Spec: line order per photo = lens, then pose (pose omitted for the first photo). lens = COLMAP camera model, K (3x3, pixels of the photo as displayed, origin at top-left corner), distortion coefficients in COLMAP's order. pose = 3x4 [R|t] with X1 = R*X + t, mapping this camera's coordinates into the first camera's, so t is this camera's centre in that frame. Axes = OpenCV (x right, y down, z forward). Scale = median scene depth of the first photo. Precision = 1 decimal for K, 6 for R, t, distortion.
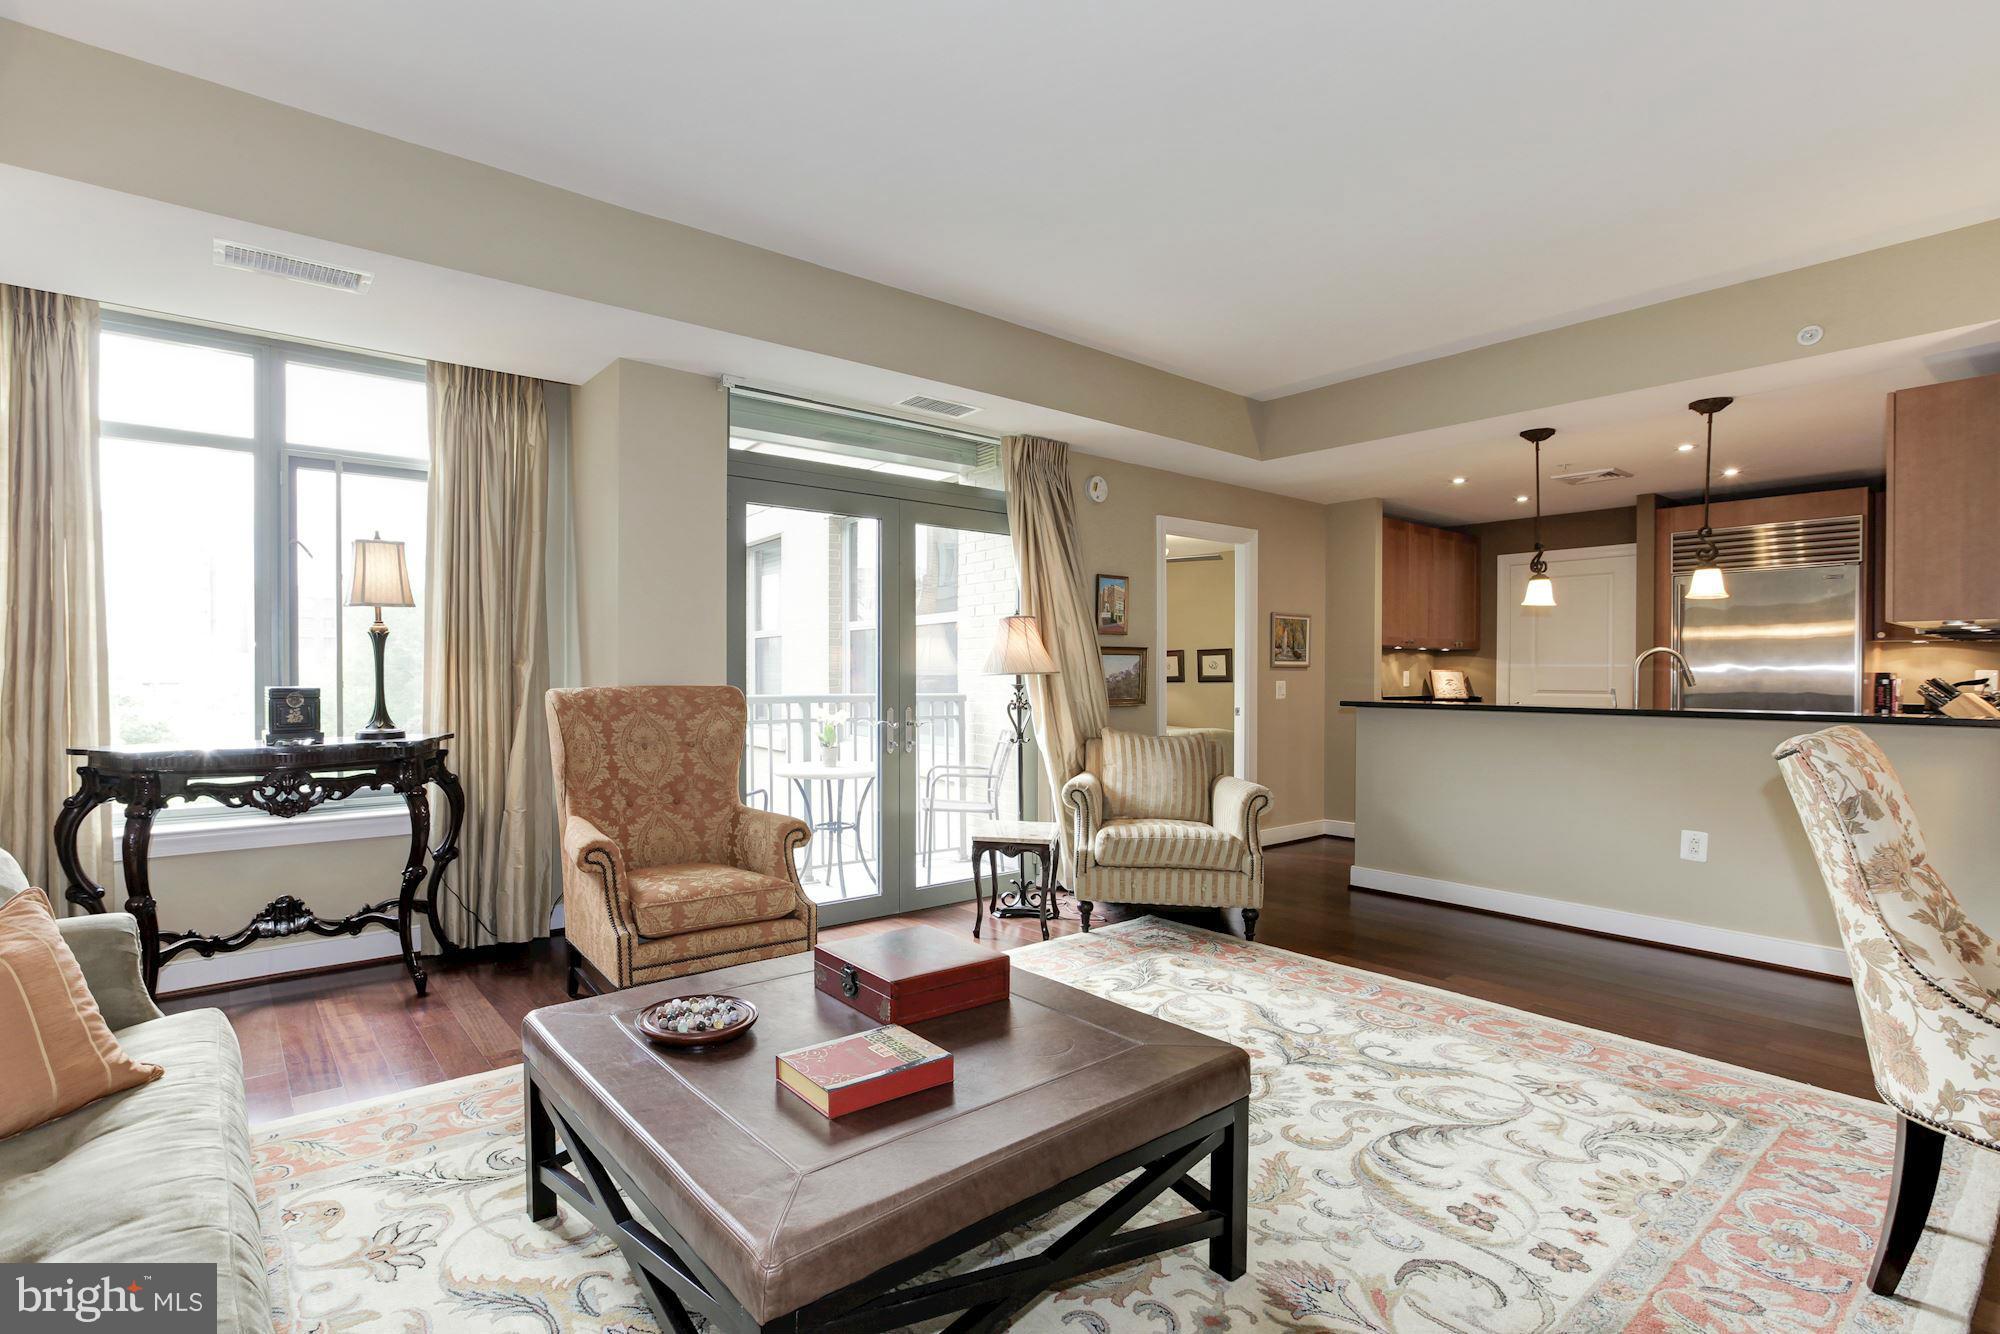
lens RADIAL K [[922.3, 0, 989.6], [0, 922.3, 670.8], [0, 0, 1]] dist [-0.053903, 0.034590]
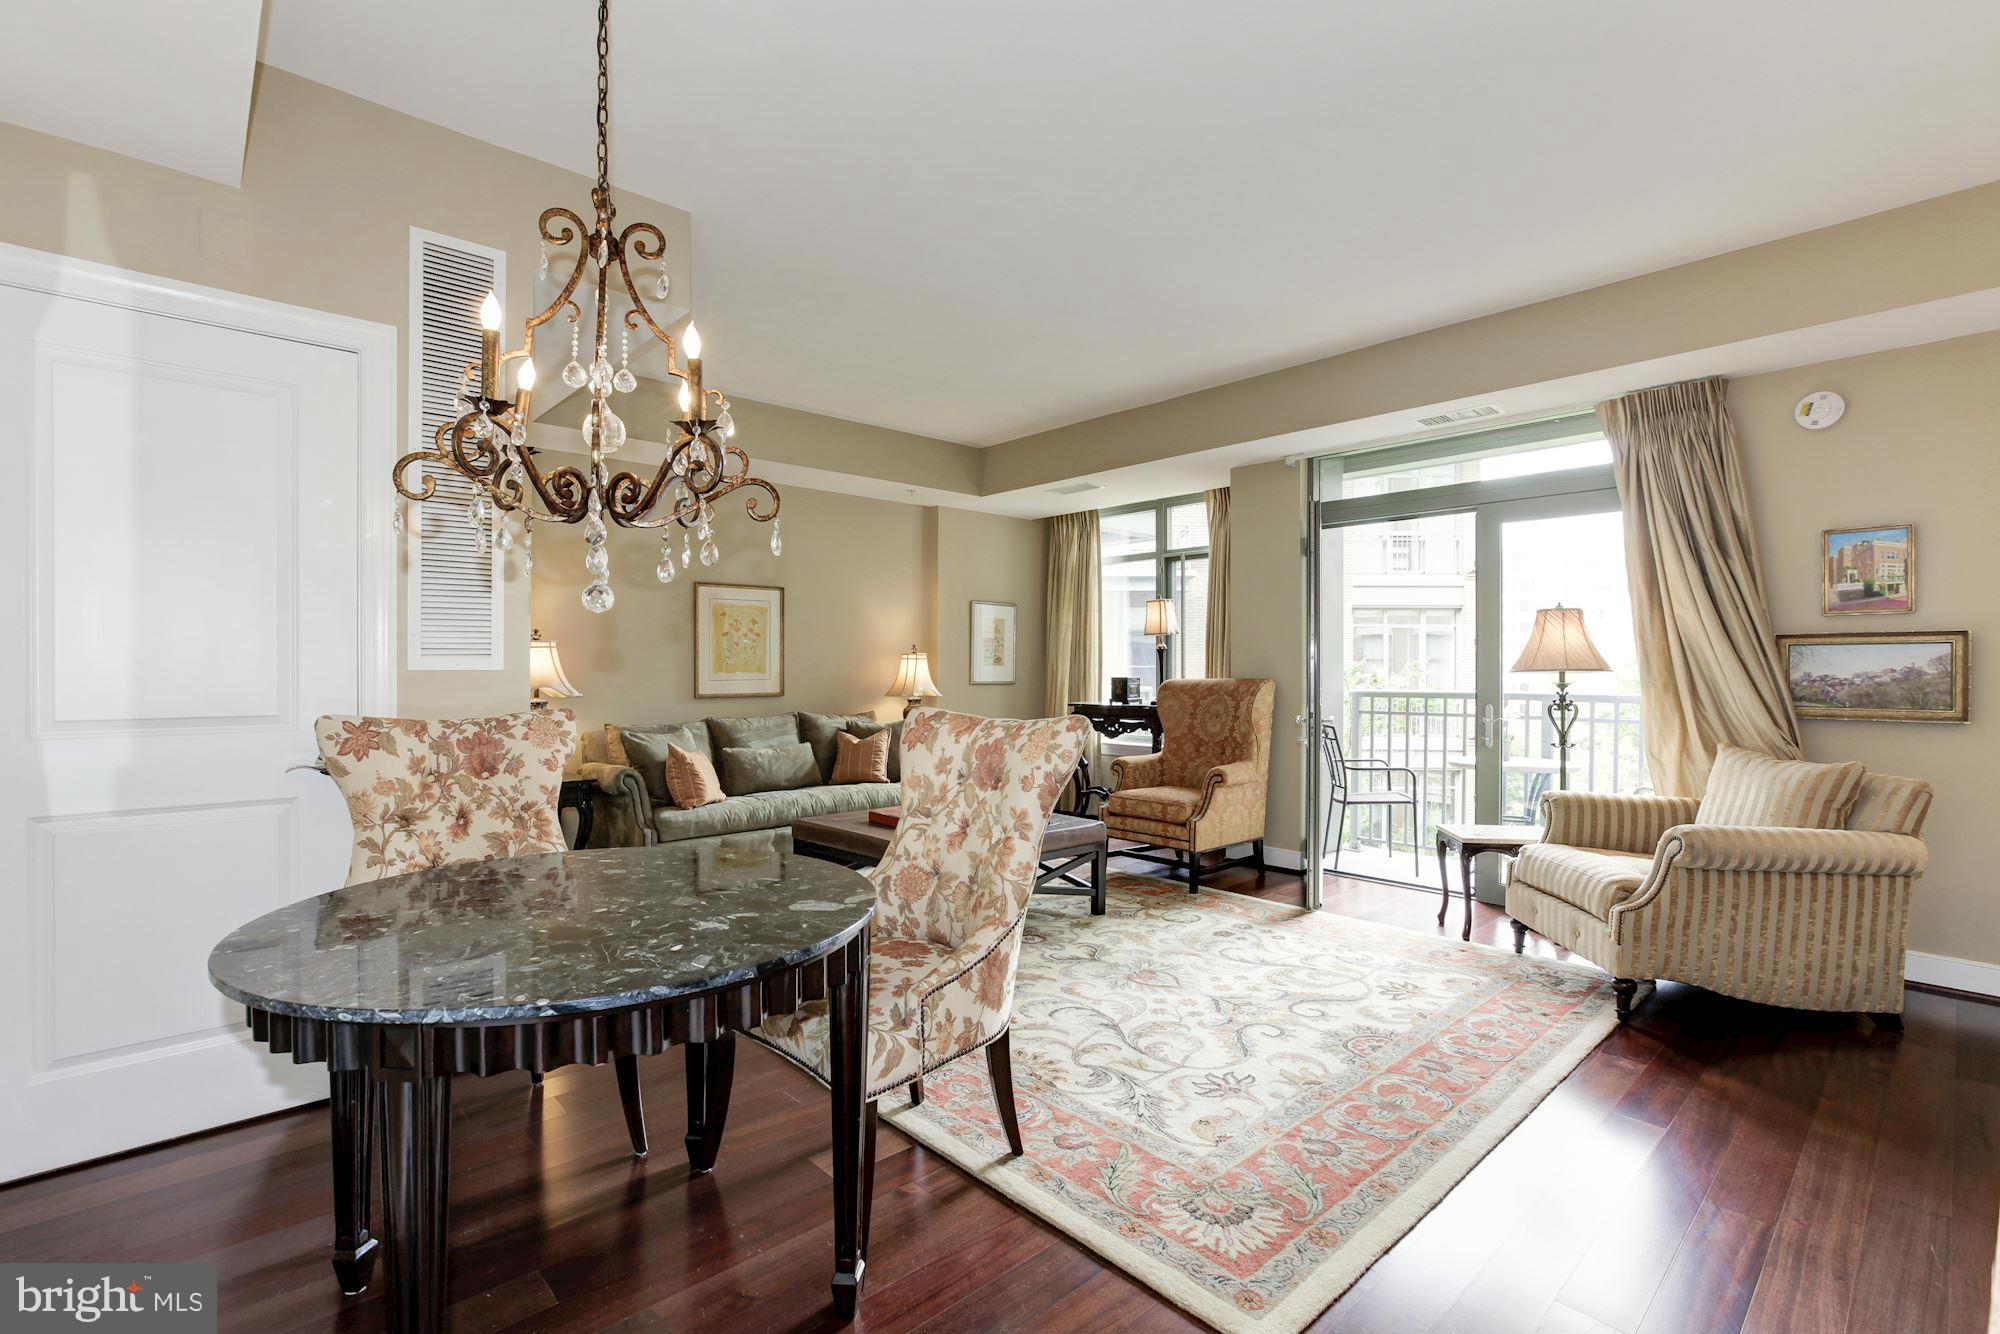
lens RADIAL K [[922.3, 0, 989.6], [0, 922.3, 670.8], [0, 0, 1]] dist [-0.053903, 0.034590]
pose [[0.080410, -0.000049, -0.996762, 1.198574], [-0.000392, 1.000000, -0.000080, 0.004088], [0.996762, 0.000397, 0.080410, 0.492175]]
